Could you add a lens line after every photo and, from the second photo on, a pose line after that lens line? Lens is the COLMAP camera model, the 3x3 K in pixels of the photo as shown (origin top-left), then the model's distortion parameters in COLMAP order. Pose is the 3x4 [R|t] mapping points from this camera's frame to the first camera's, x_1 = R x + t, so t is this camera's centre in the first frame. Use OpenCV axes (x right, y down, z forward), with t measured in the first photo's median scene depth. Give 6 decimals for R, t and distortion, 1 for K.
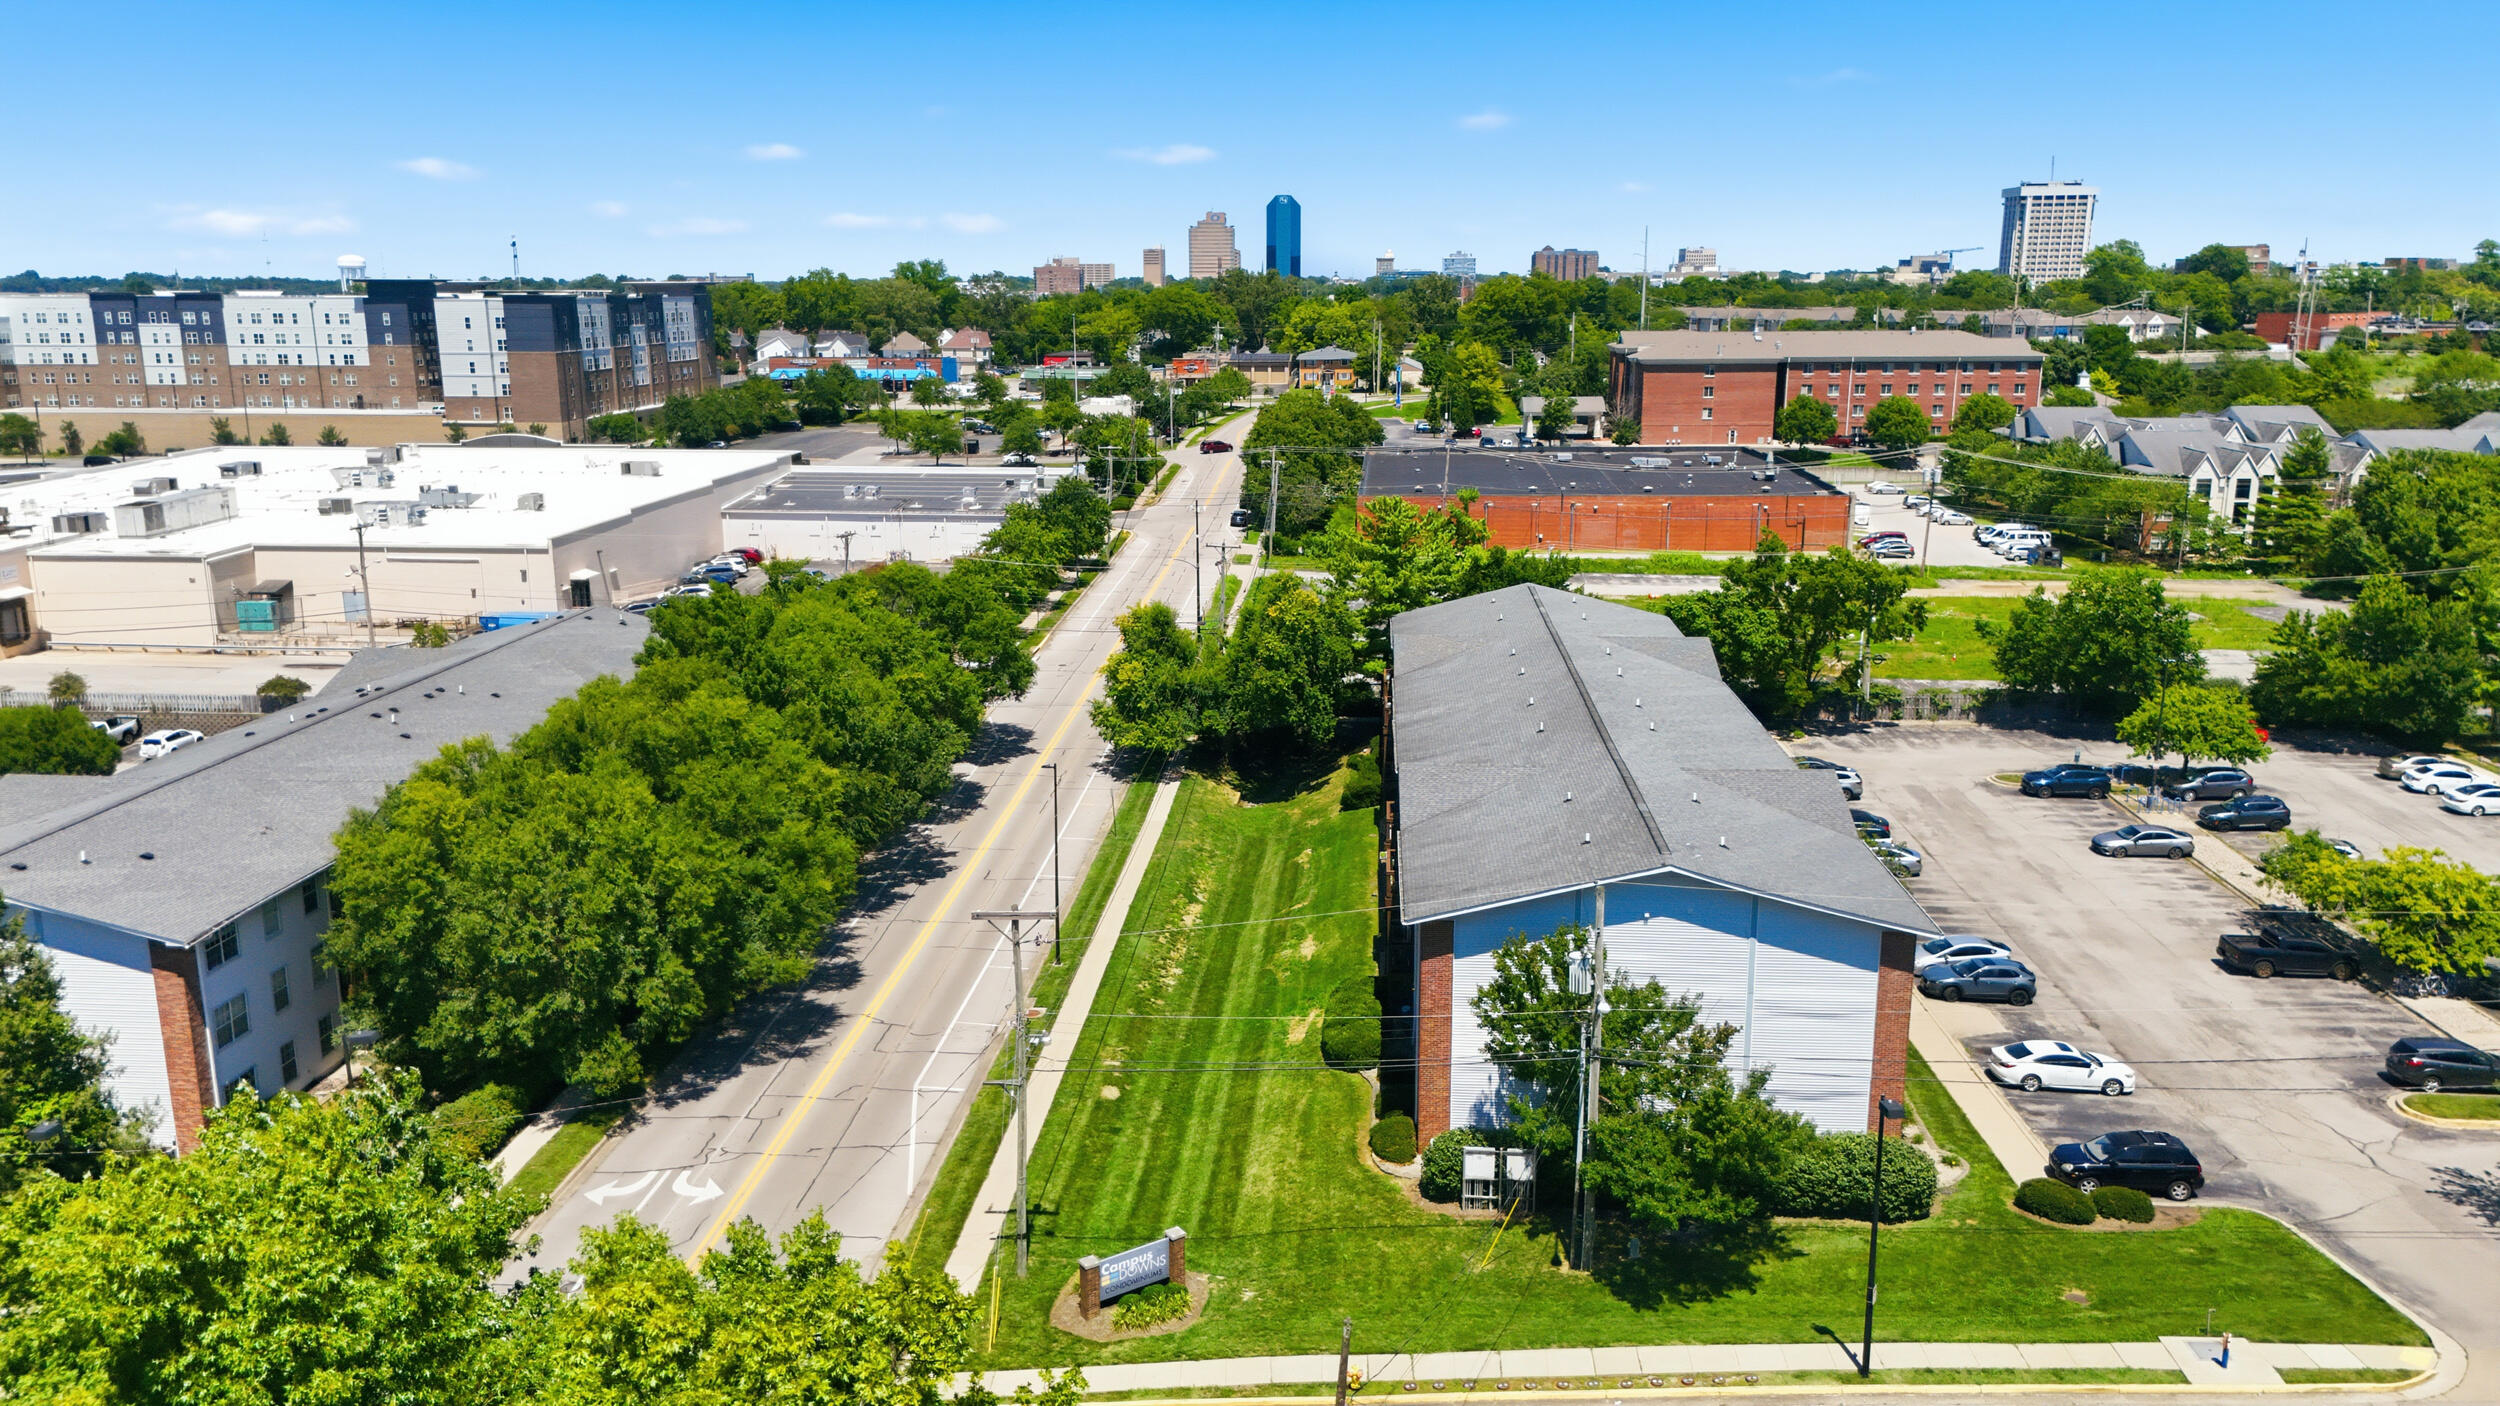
lens RADIAL K [[1874.4, 0, 1233.5], [0, 1874.4, 696.7], [0, 0, 1]] dist [0.068357, -0.065053]
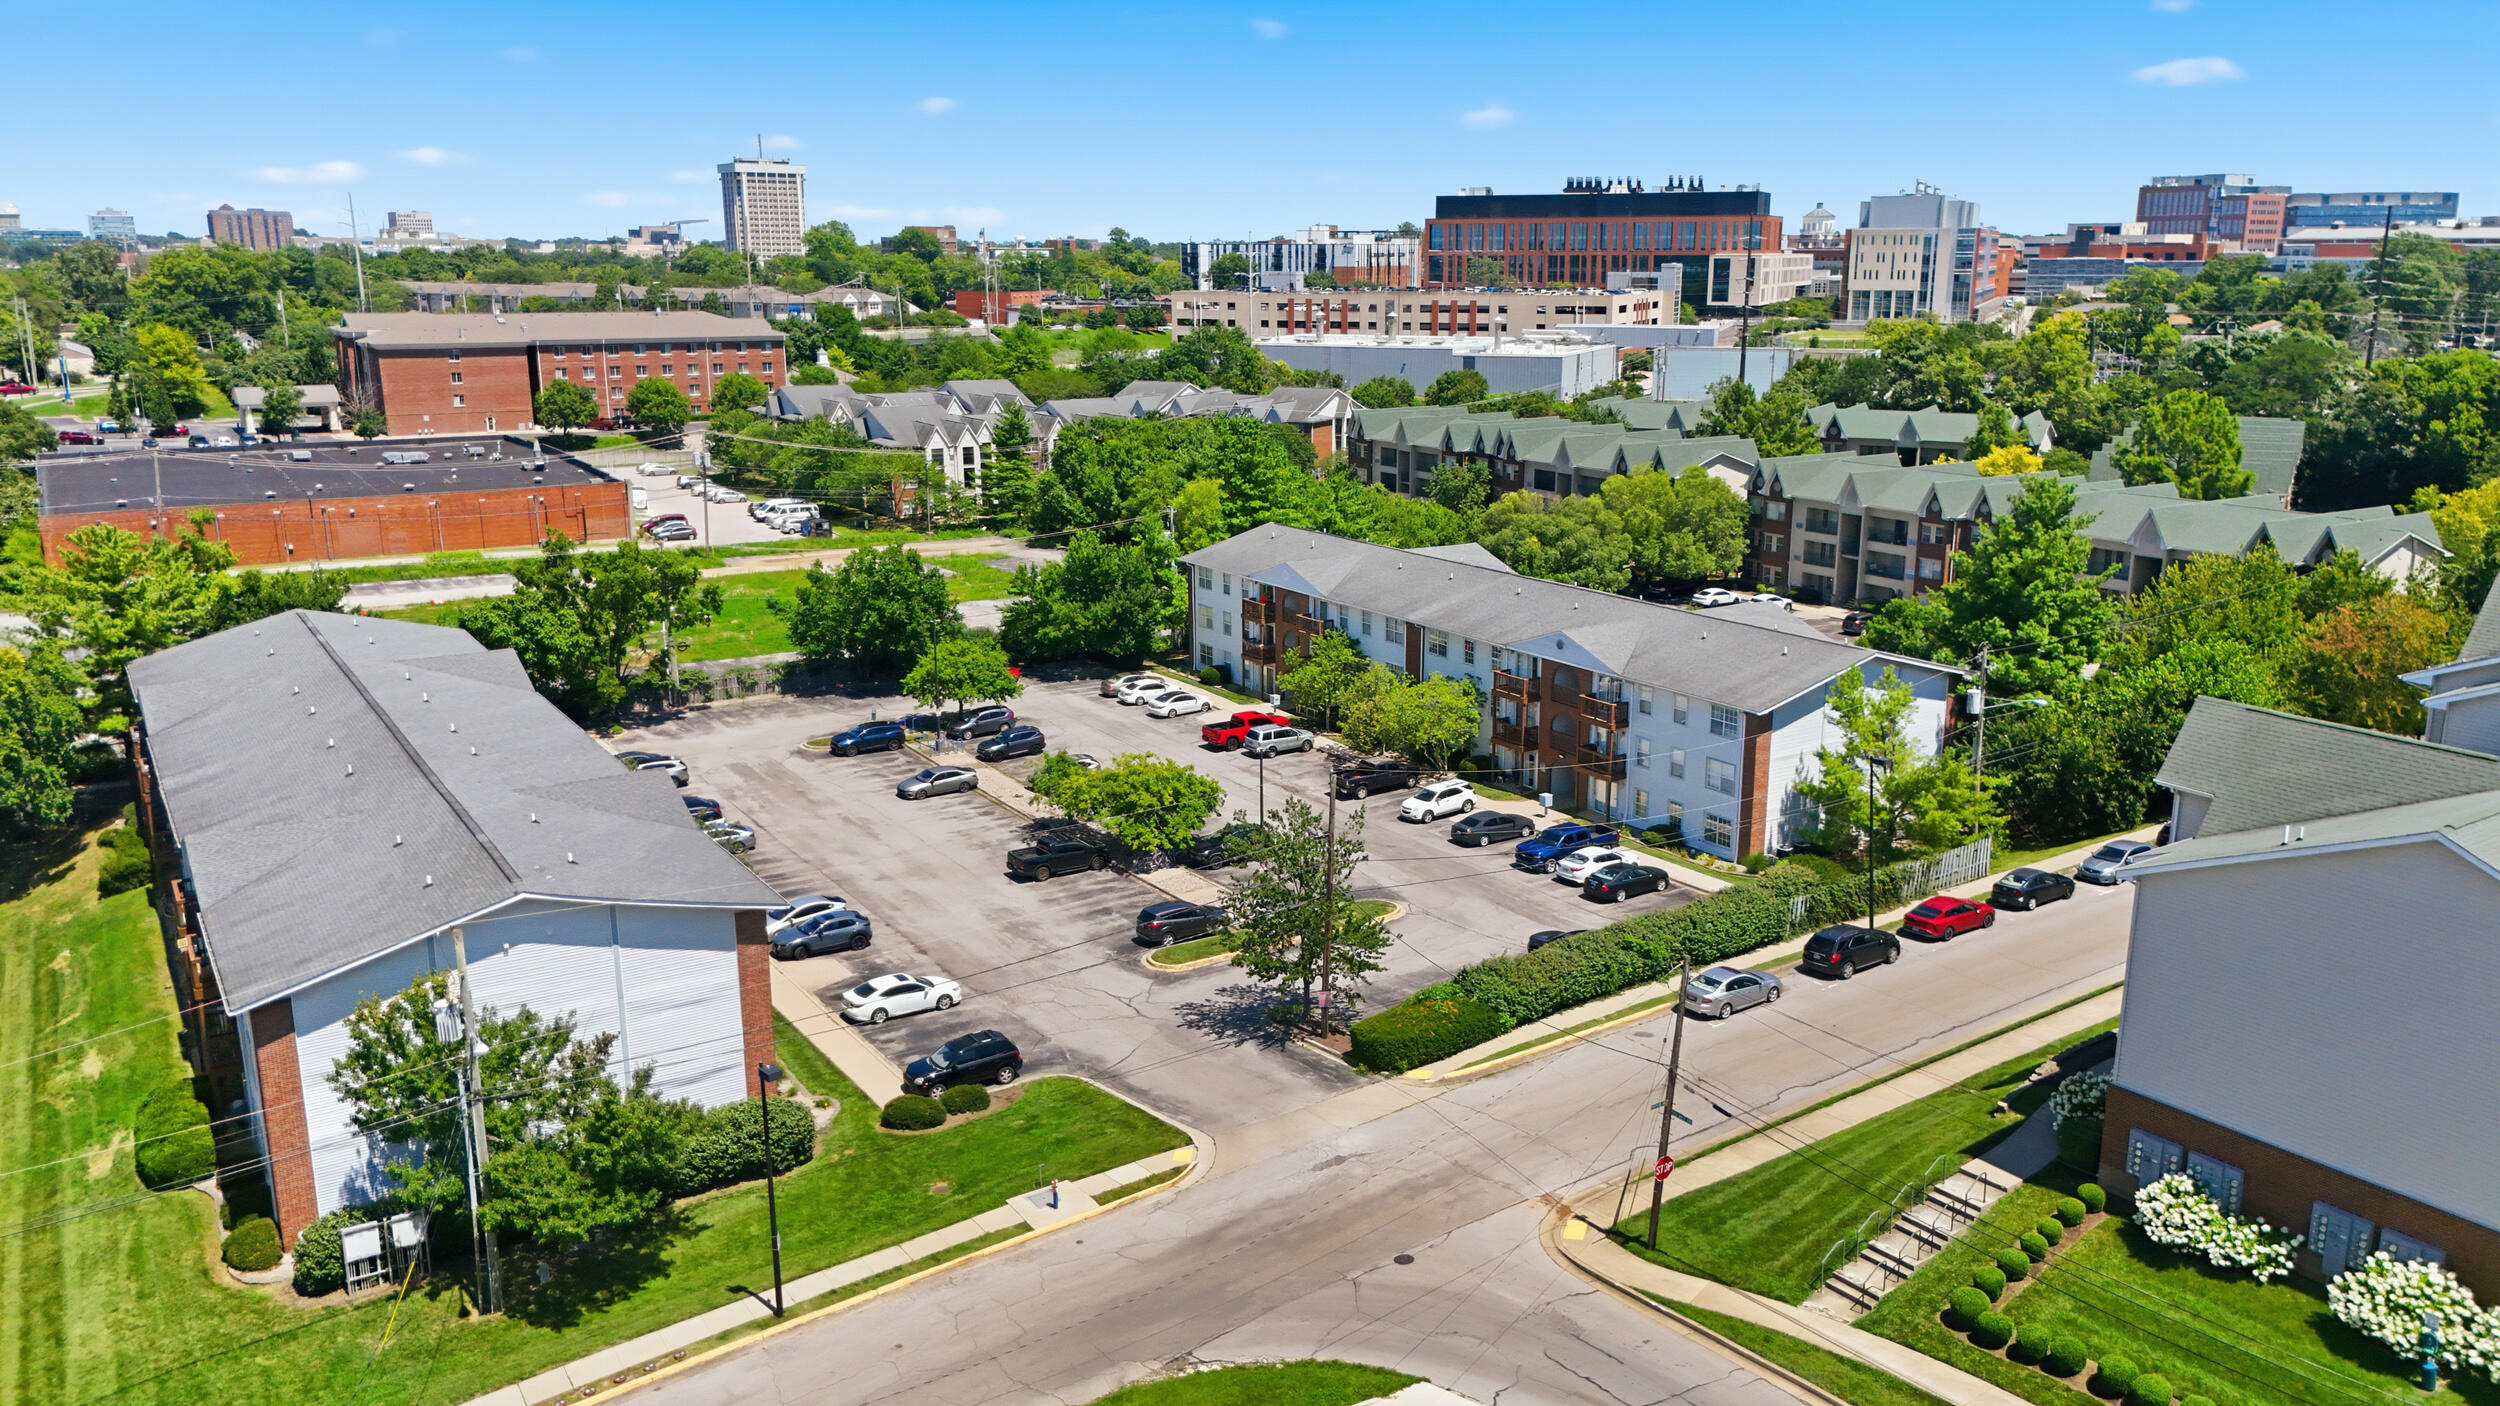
lens RADIAL K [[1874.4, 0, 1291.0], [0, 1874.4, 695.2], [0, 0, 1]] dist [0.068357, -0.065053]
pose [[0.790971, -0.135426, 0.596678, -0.016898], [0.126158, 0.990340, 0.057536, -0.010877], [-0.598706, 0.029766, 0.800416, -0.029776]]
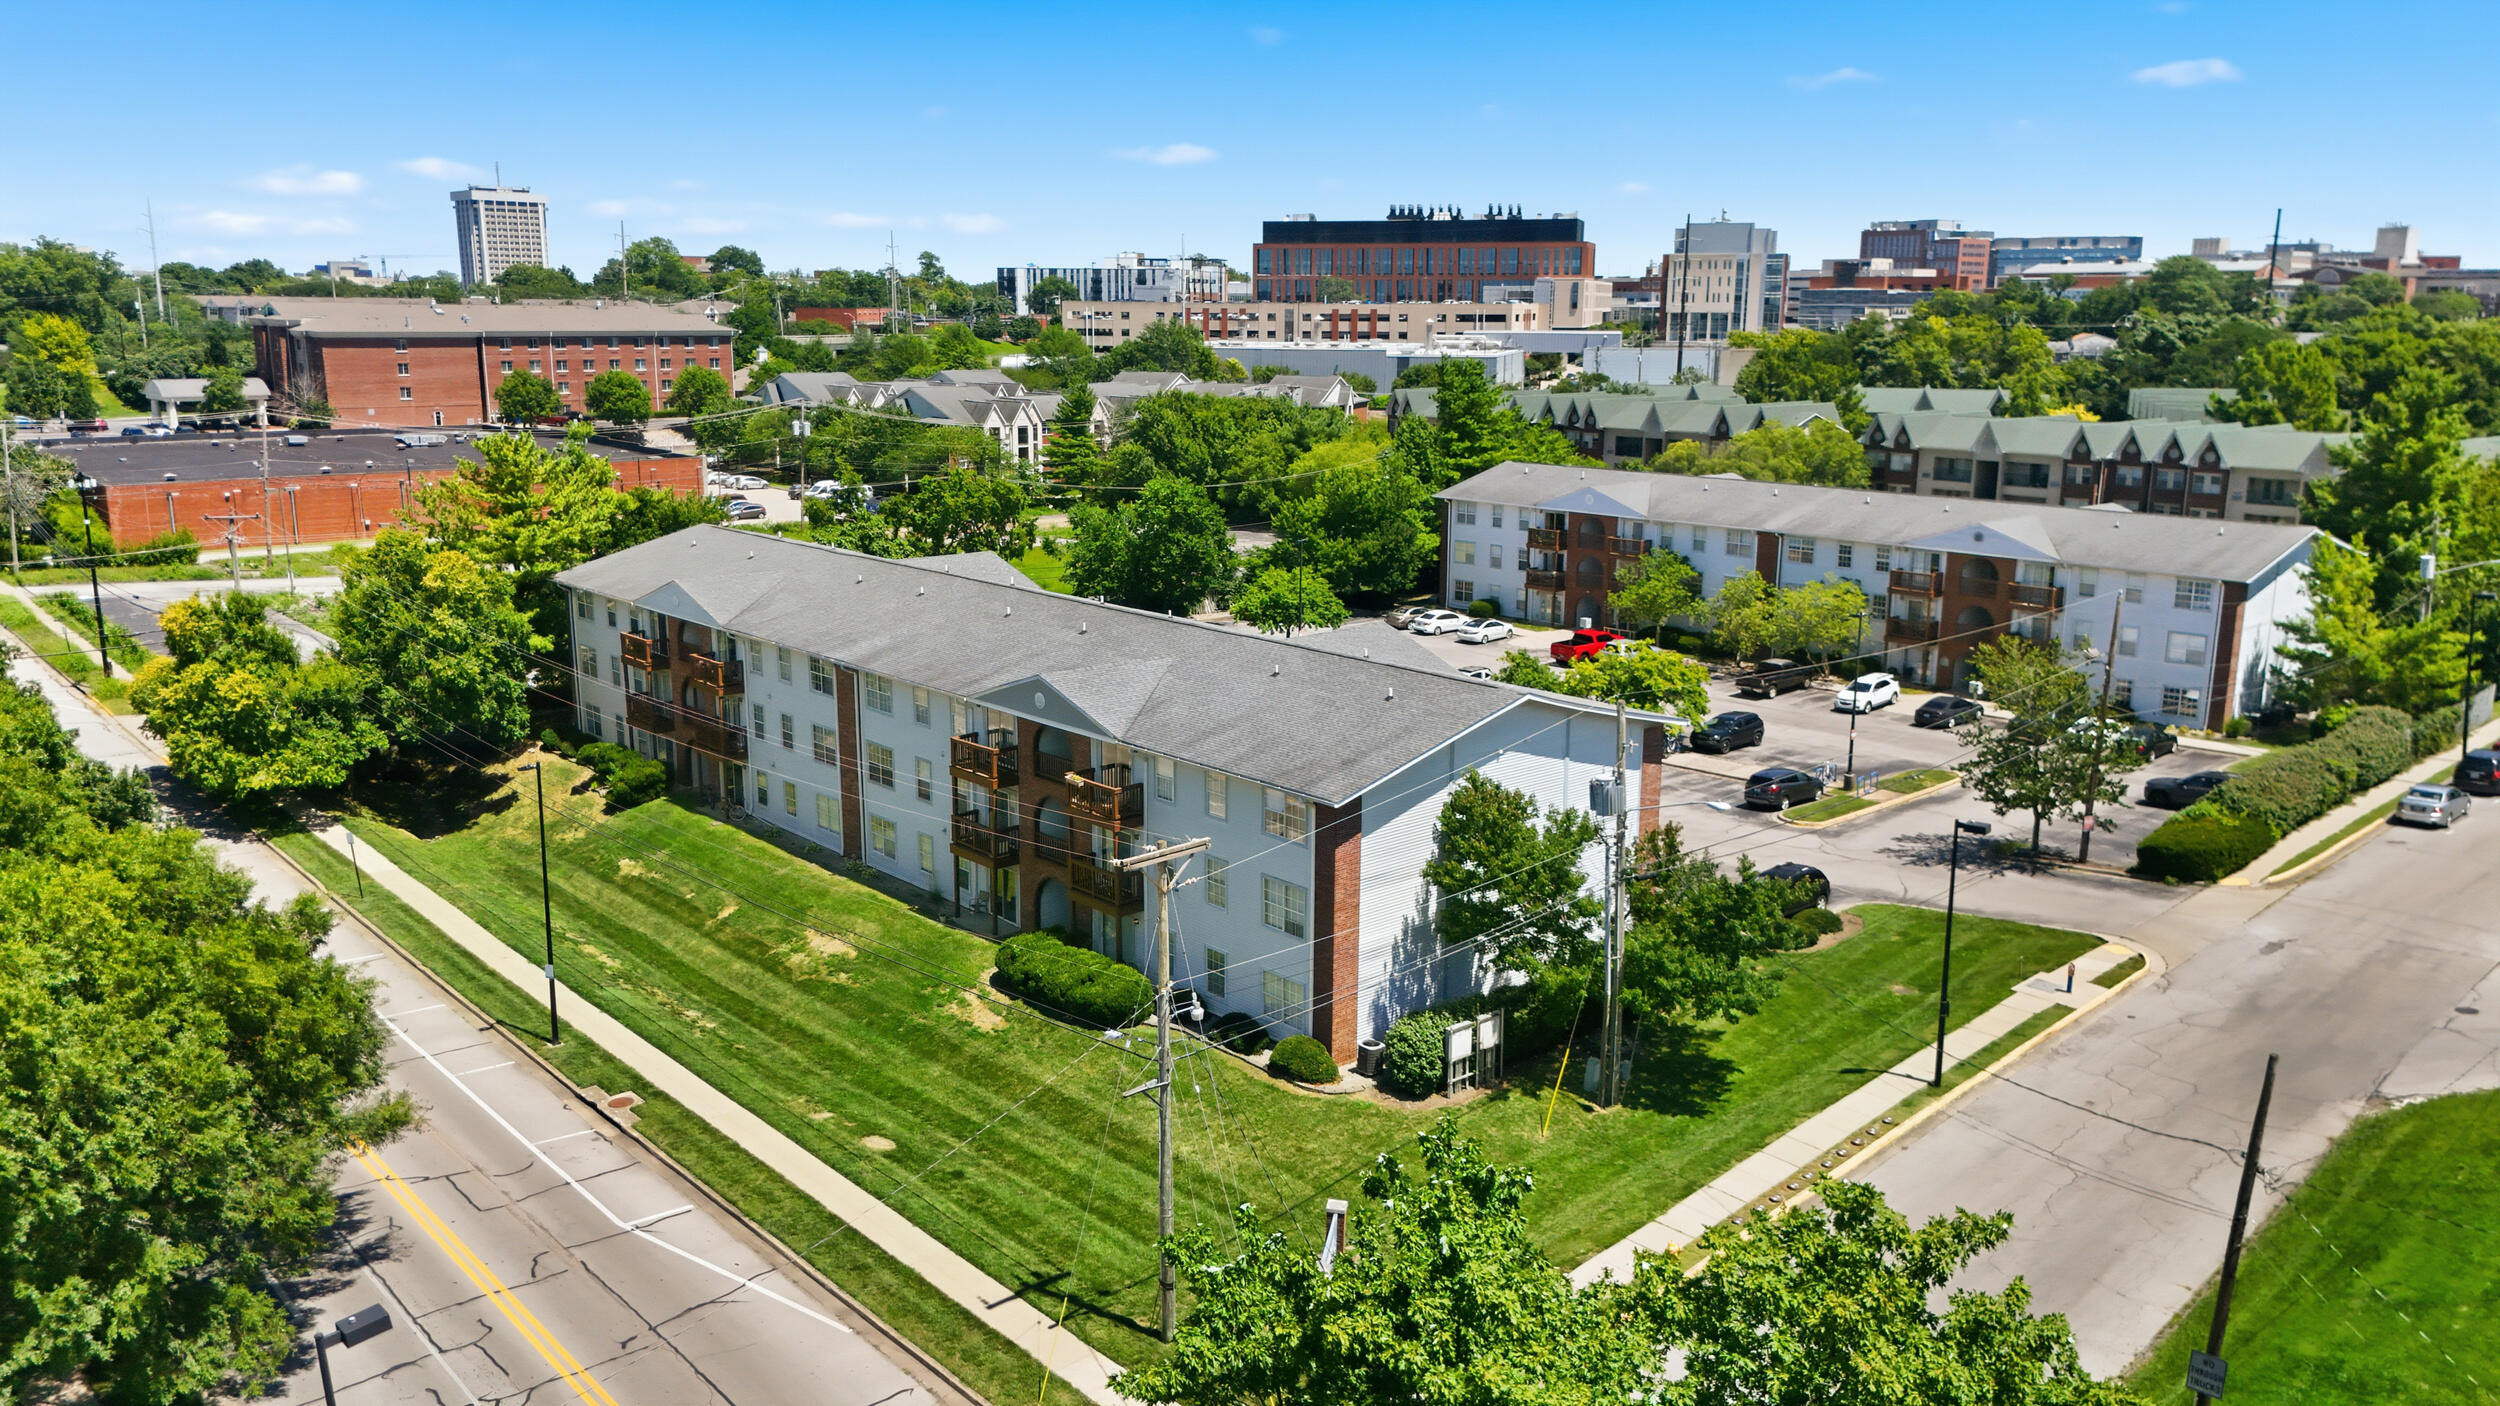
lens RADIAL K [[1874.4, 0, 1277.1], [0, 1874.4, 680.4], [0, 0, 1]] dist [0.068357, -0.065053]
pose [[0.690958, -0.135403, 0.710101, -0.270636], [0.147133, 0.988081, 0.045243, 0.009255], [-0.707763, 0.073218, 0.702645, 0.197120]]
